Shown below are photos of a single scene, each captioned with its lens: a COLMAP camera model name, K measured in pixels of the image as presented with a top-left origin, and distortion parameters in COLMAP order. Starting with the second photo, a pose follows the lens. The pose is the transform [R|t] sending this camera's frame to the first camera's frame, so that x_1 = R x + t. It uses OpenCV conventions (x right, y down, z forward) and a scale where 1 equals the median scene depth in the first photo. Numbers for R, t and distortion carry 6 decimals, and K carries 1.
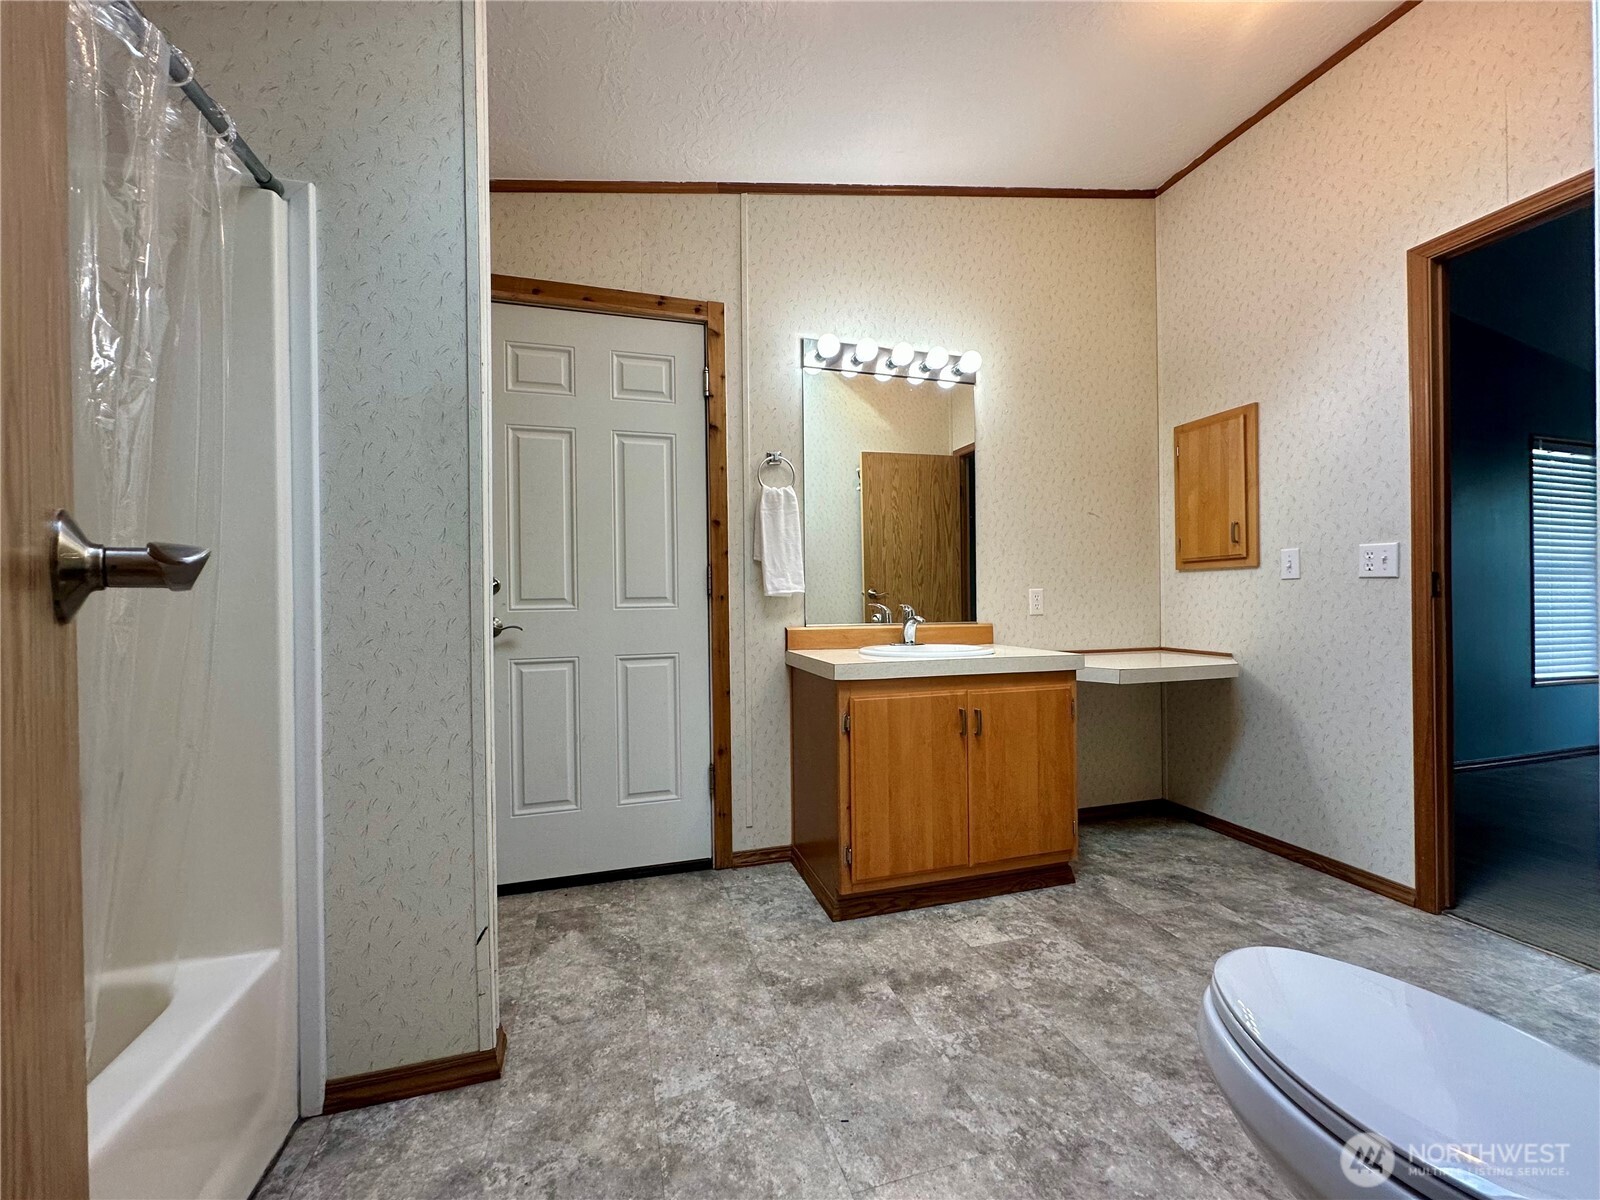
lens RADIAL K [[637.9, 0, 789.1], [0, 637.9, 602.6], [0, 0, 1]] dist [0.000612, -0.000922]
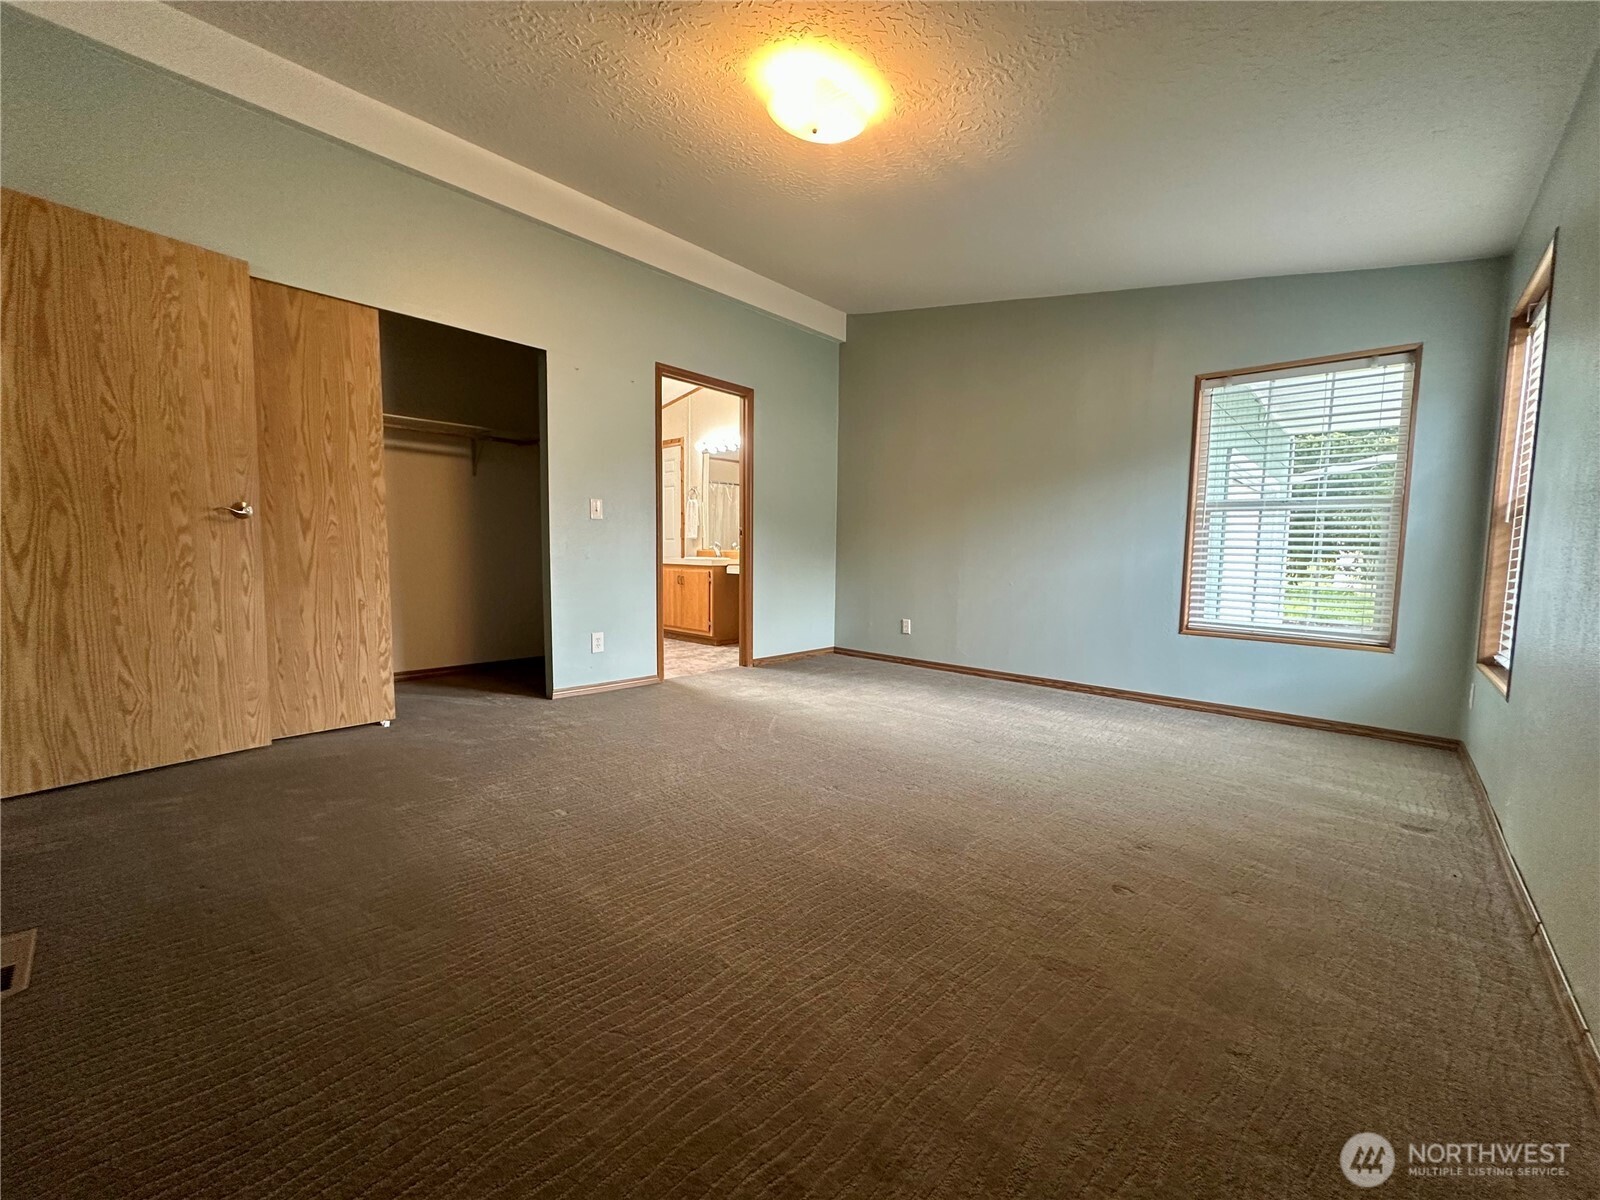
lens RADIAL K [[637.9, 0, 797.6], [0, 637.9, 599.5], [0, 0, 1]] dist [0.000612, -0.000922]
pose [[0.517878, 0.078455, -0.851849, 3.394603], [-0.014861, 0.996460, 0.082740, 0.023122], [0.855325, -0.030190, 0.517211, -0.095392]]
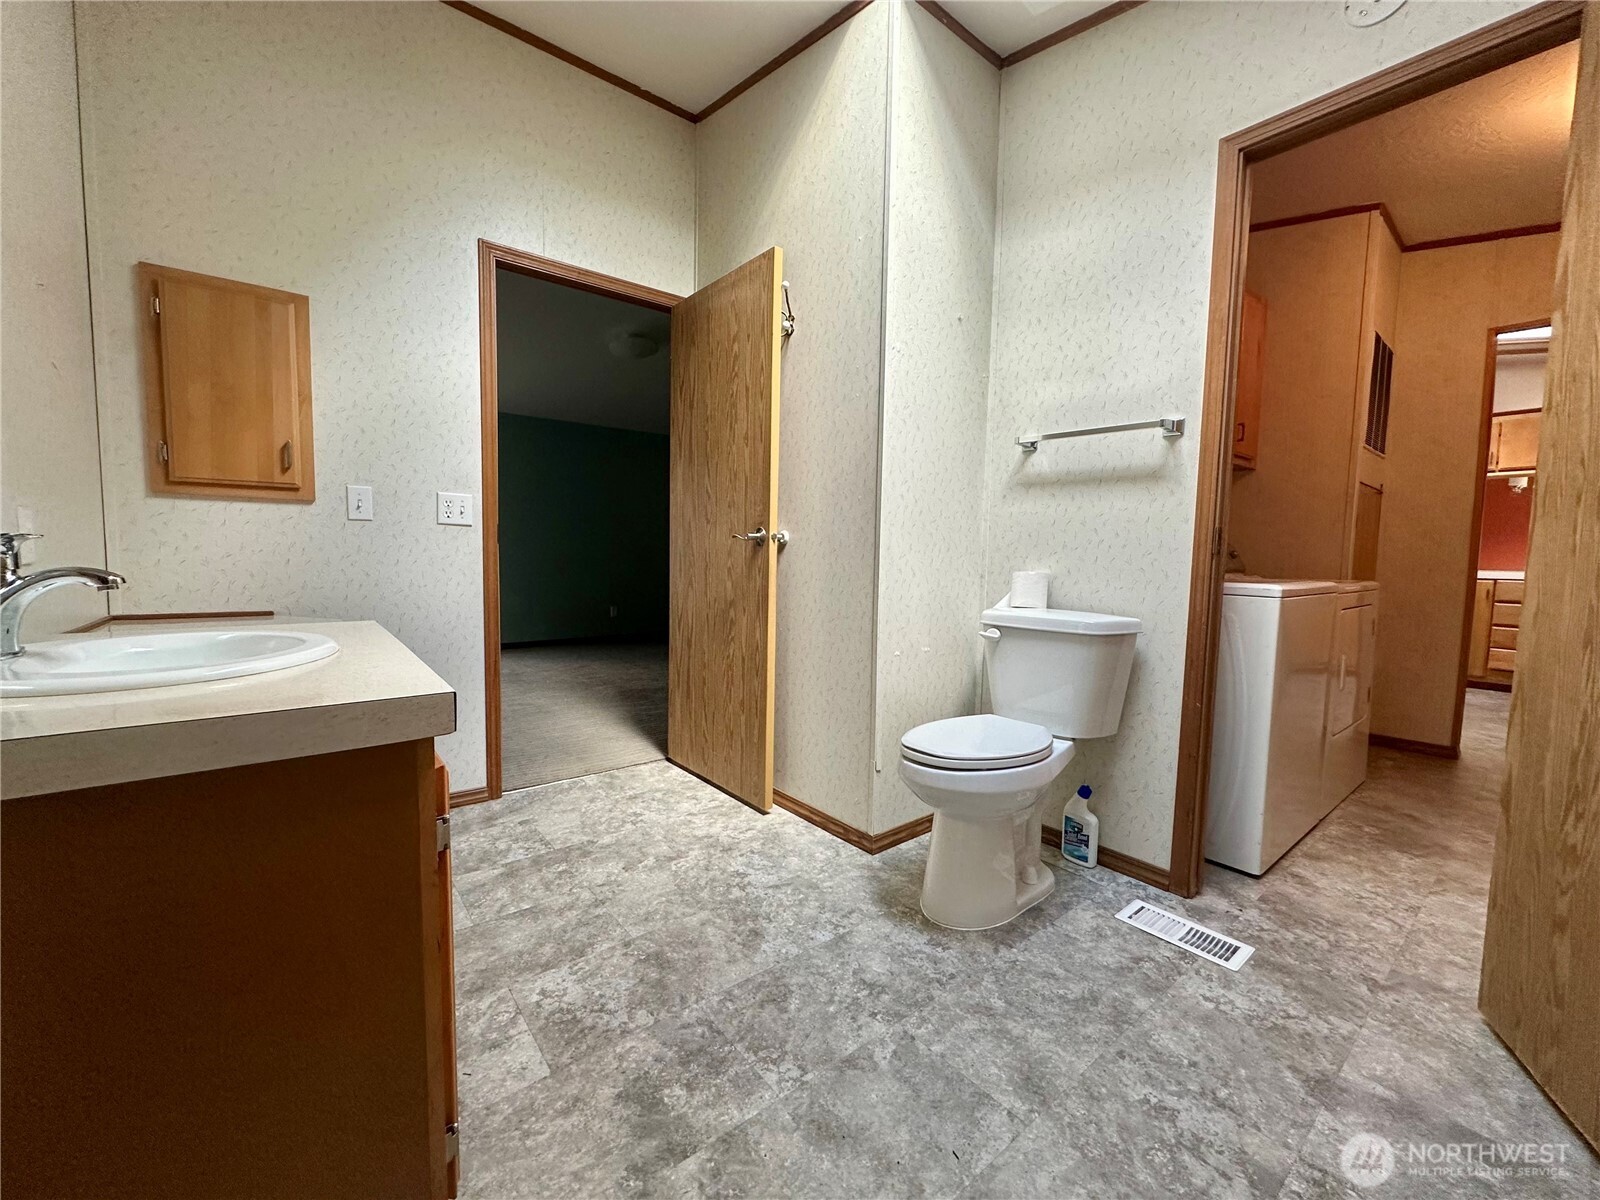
lens RADIAL K [[637.9, 0, 806.9], [0, 637.9, 600.3], [0, 0, 1]] dist [0.000612, -0.000922]
pose [[-0.390691, -0.063526, 0.918327, -0.370707], [-0.006655, 0.997785, 0.066191, 0.015710], [-0.920498, 0.019749, -0.390248, 0.982006]]
